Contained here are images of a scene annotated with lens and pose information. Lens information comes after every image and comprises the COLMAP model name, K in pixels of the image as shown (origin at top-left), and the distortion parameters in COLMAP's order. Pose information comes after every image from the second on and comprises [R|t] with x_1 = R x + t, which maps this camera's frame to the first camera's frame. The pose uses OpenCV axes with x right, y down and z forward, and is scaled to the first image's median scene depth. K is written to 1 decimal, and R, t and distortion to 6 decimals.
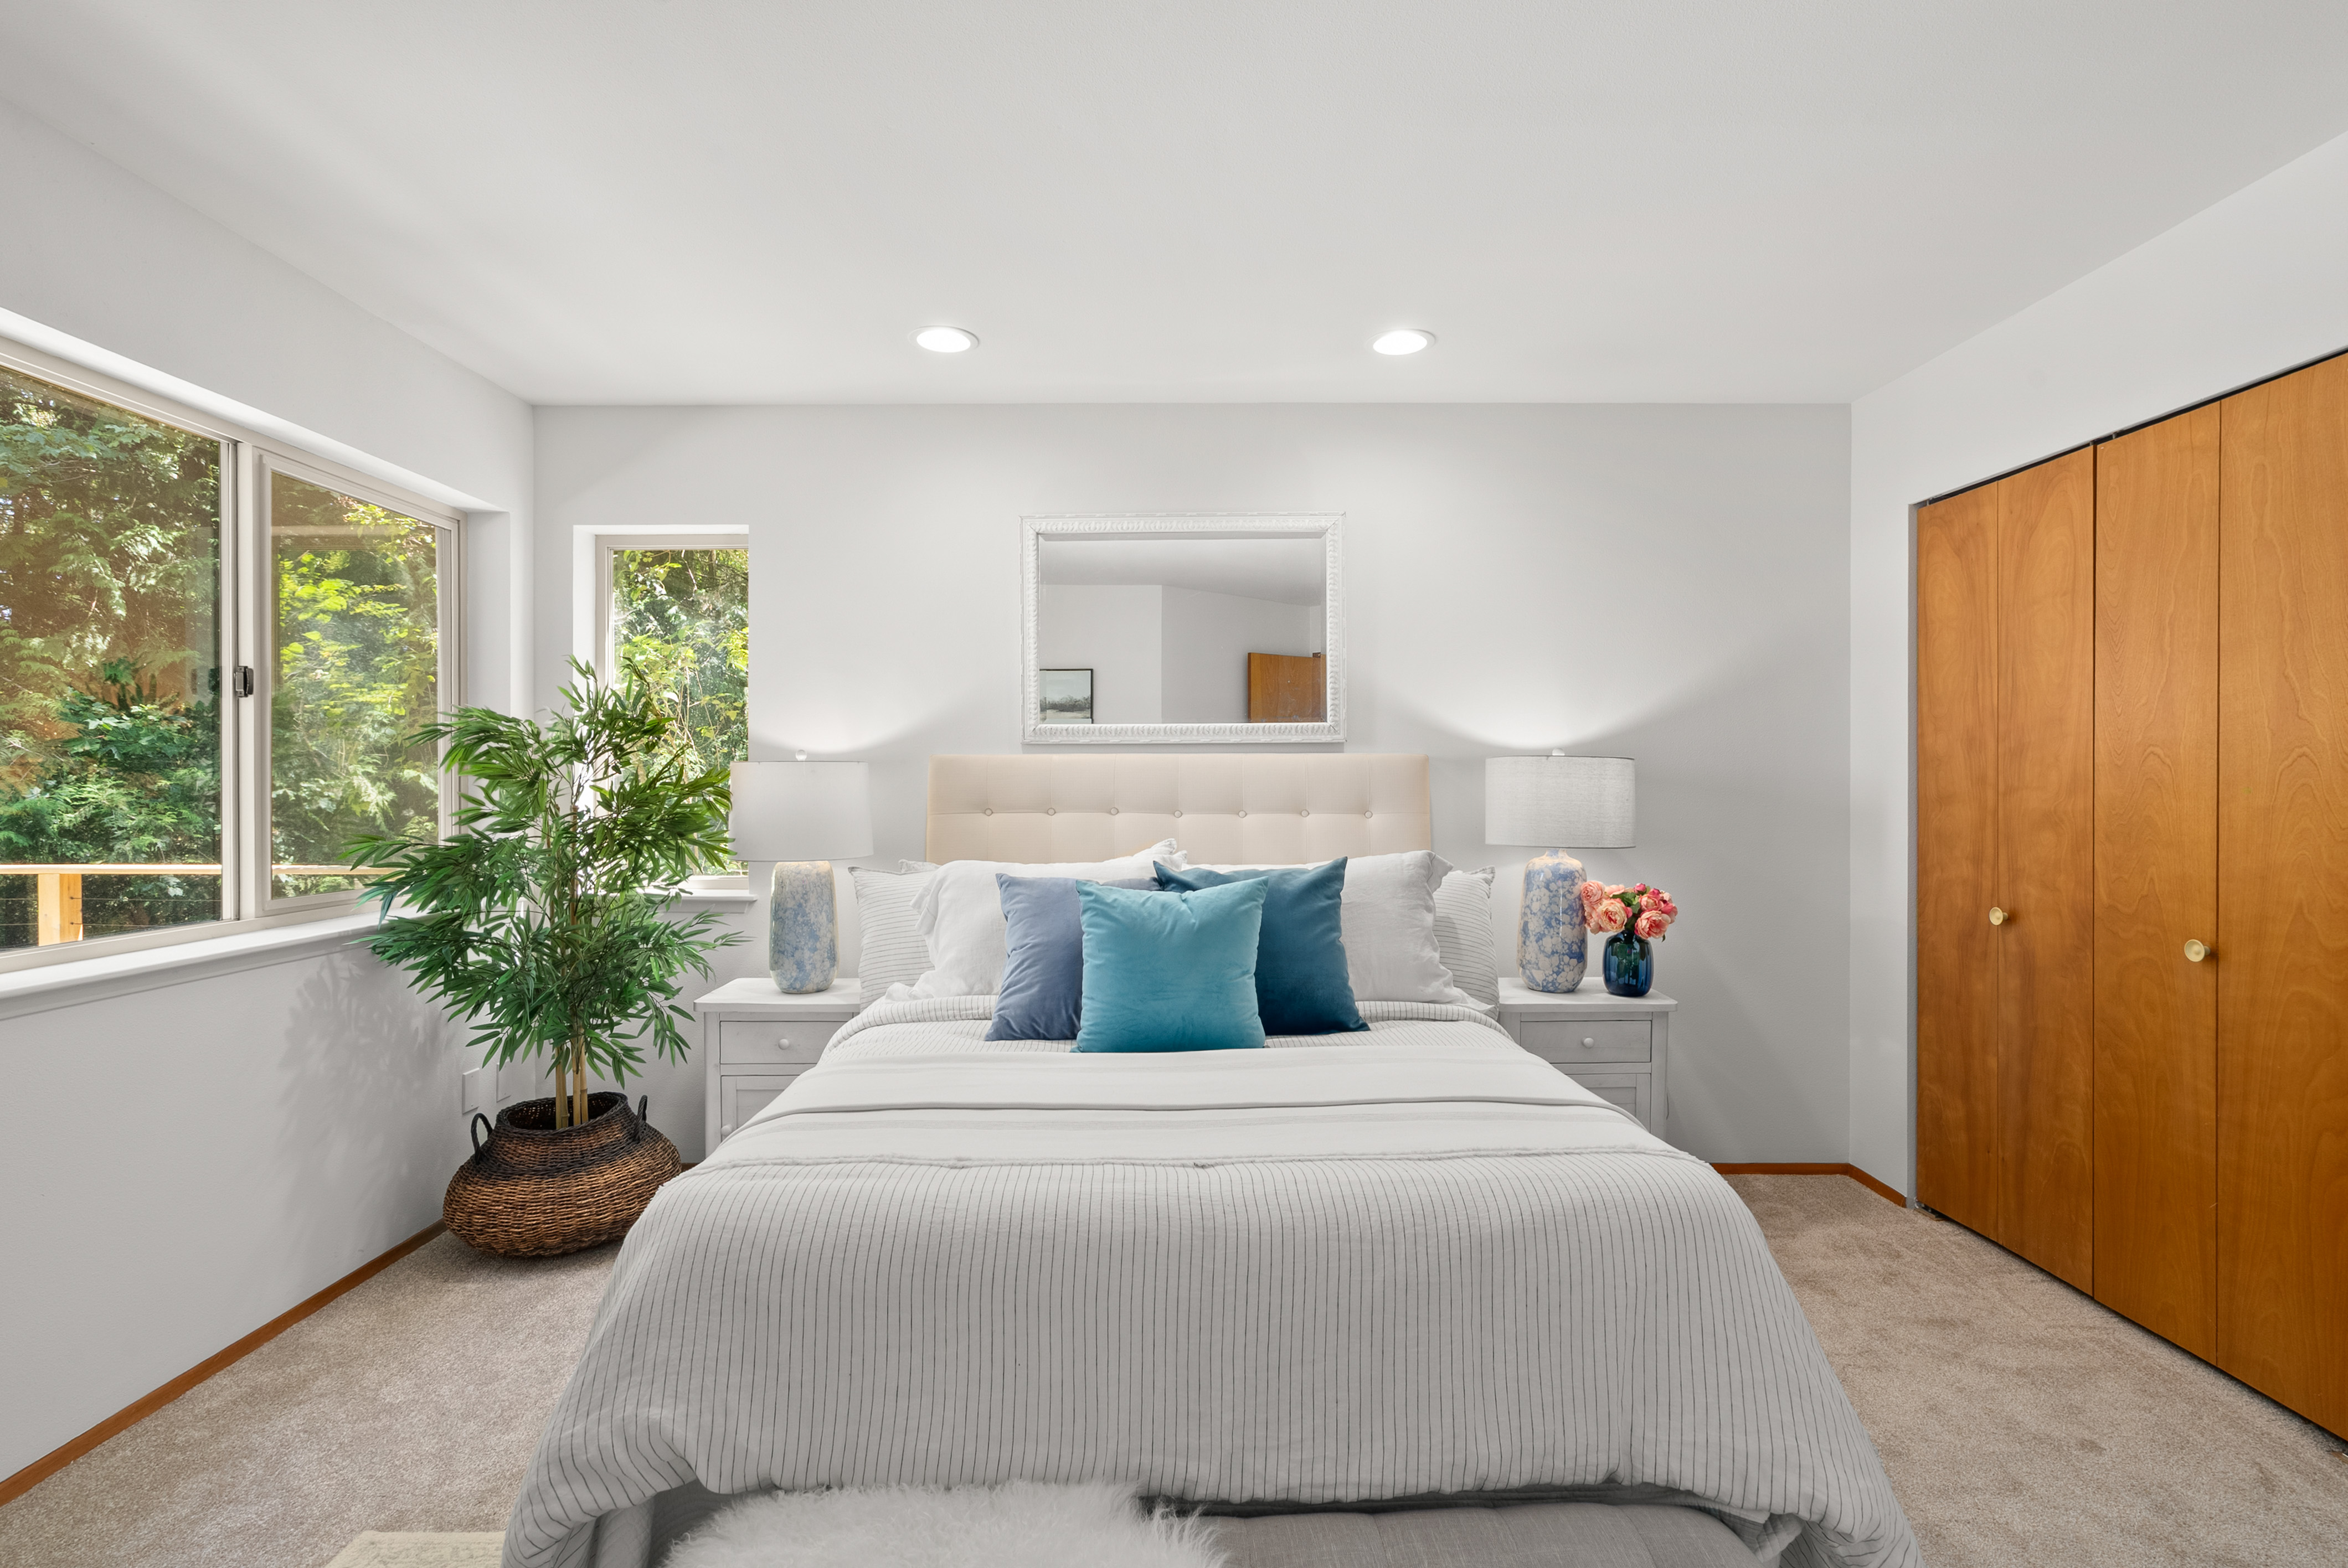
lens RADIAL K [[1074.9, 0, 1173.4], [0, 1074.9, 778.9], [0, 0, 1]] dist [-0.009423, 0.004916]
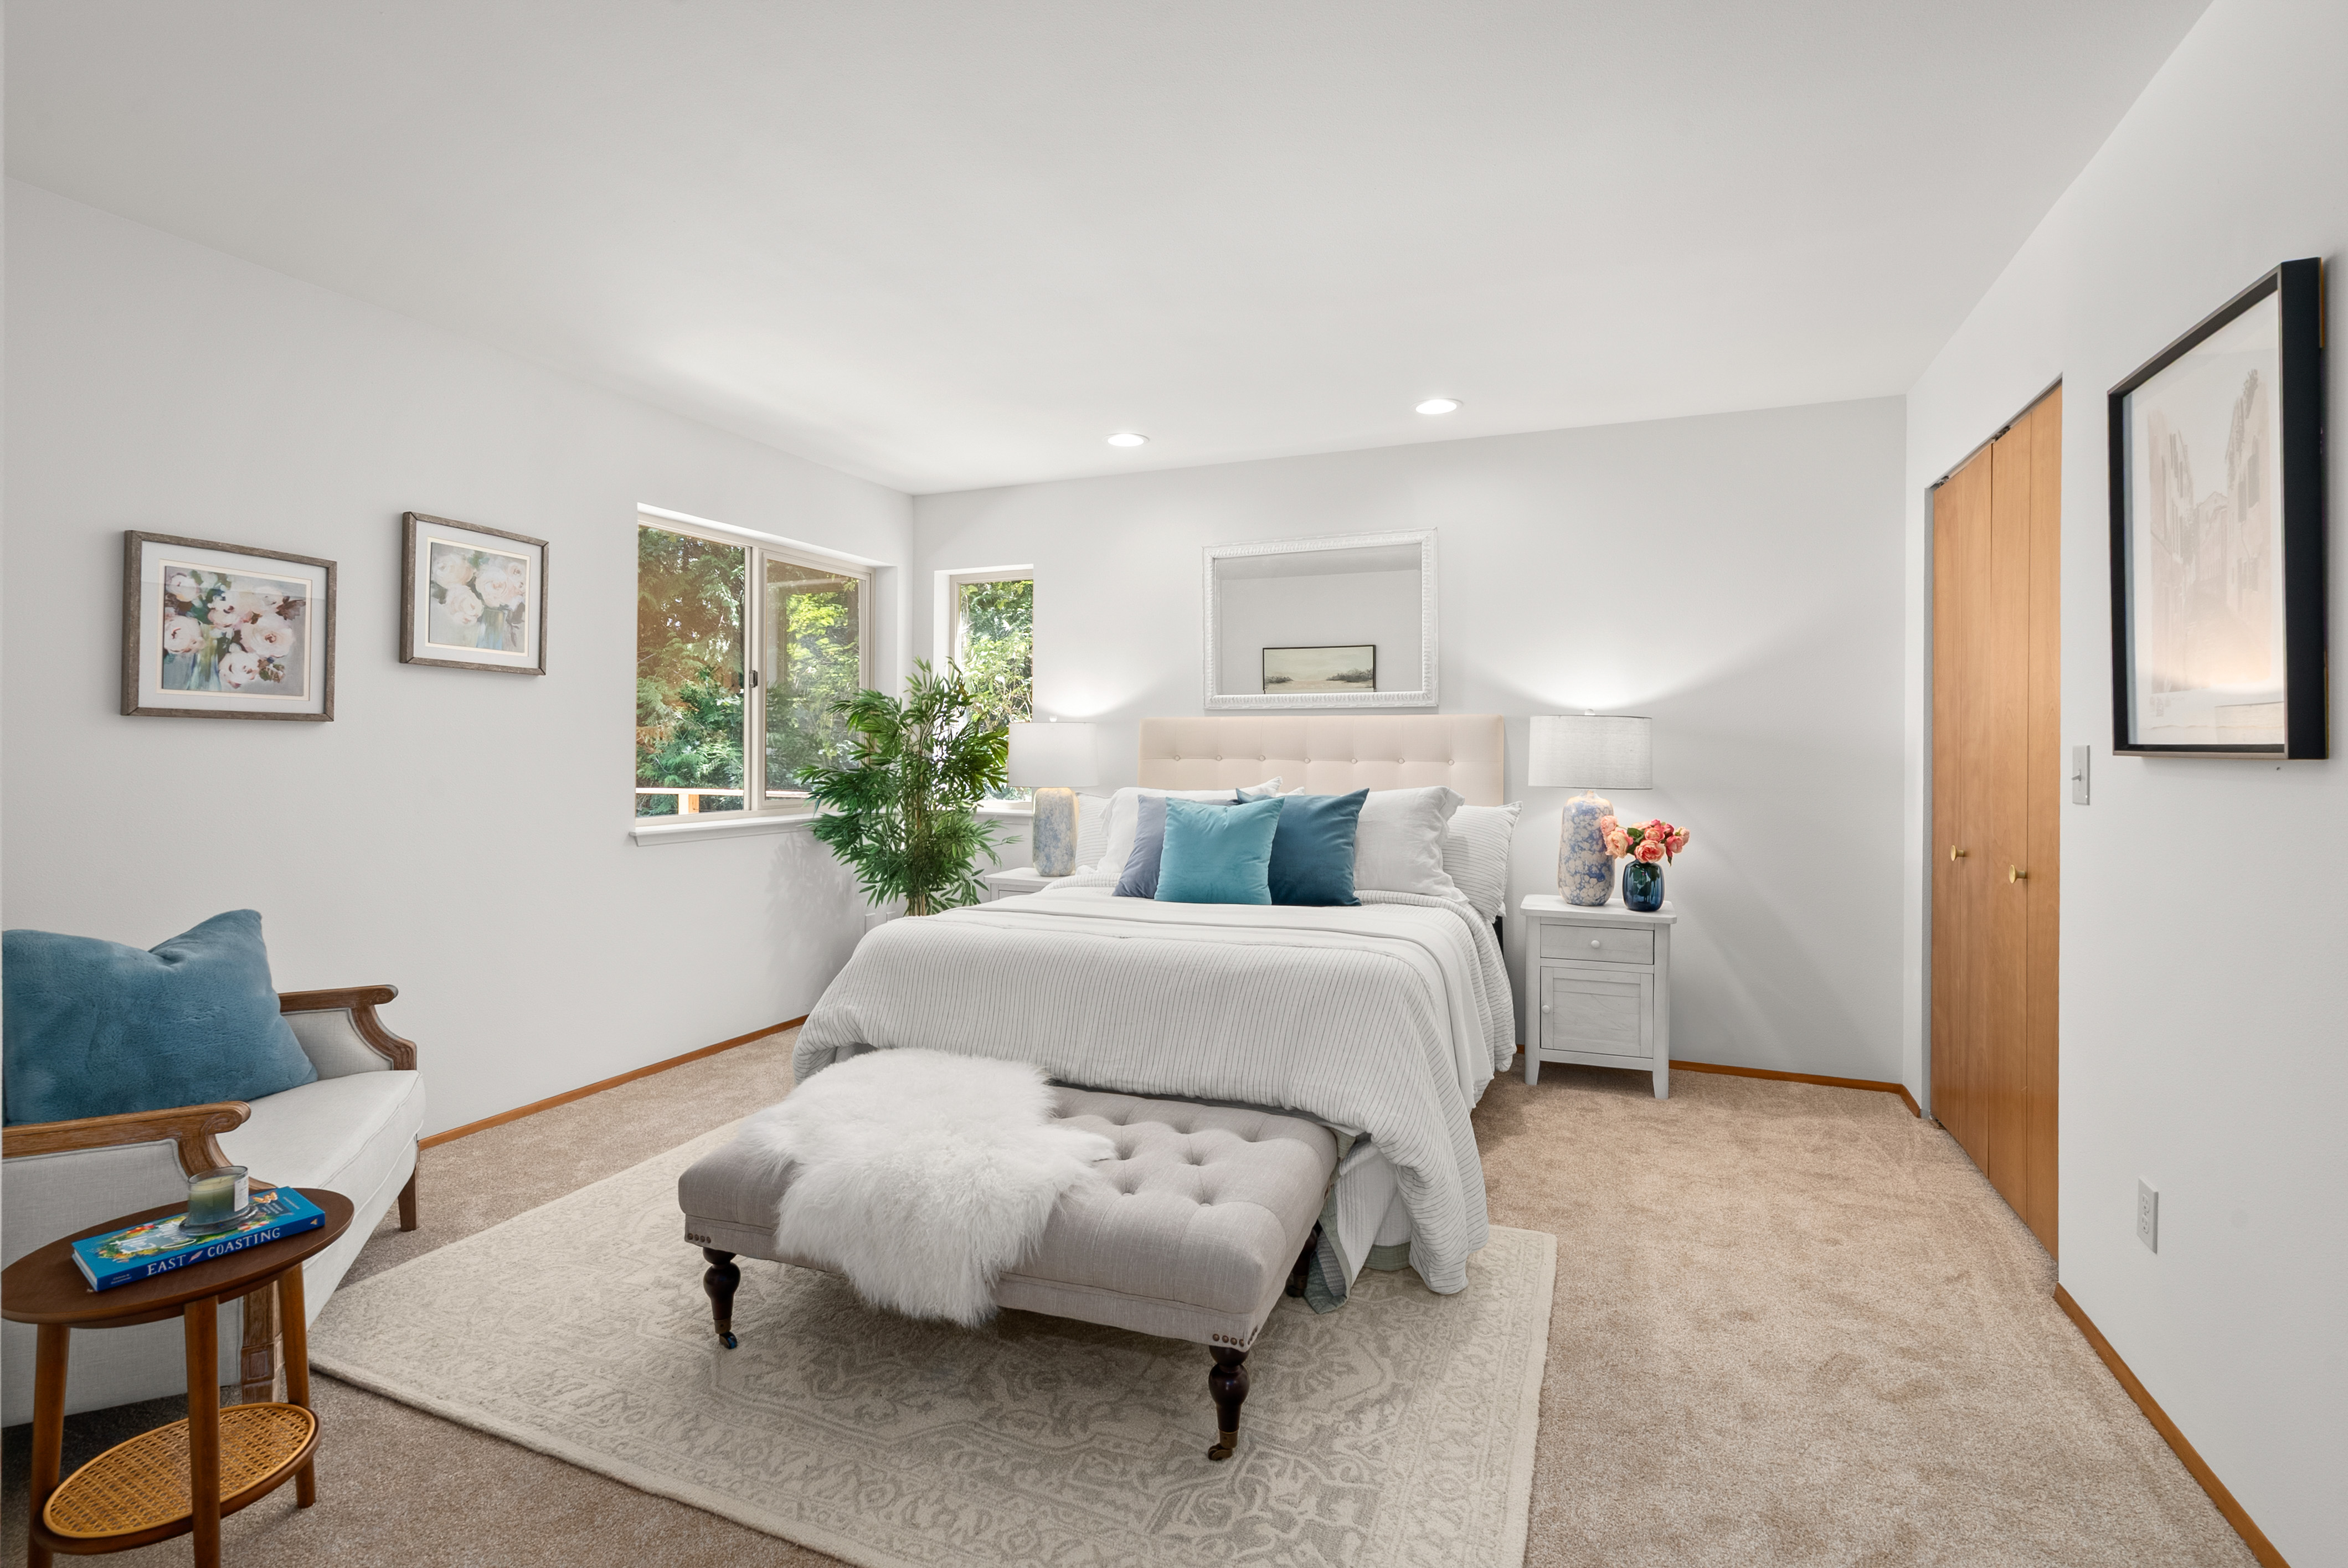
lens RADIAL K [[1074.9, 0, 1194.0], [0, 1074.9, 734.3], [0, 0, 1]] dist [-0.009423, 0.004916]
pose [[0.927236, -0.000473, -0.374478, 0.409845], [-0.003624, 0.999941, -0.010236, 0.015172], [0.374461, 0.010849, 0.927179, -0.329012]]
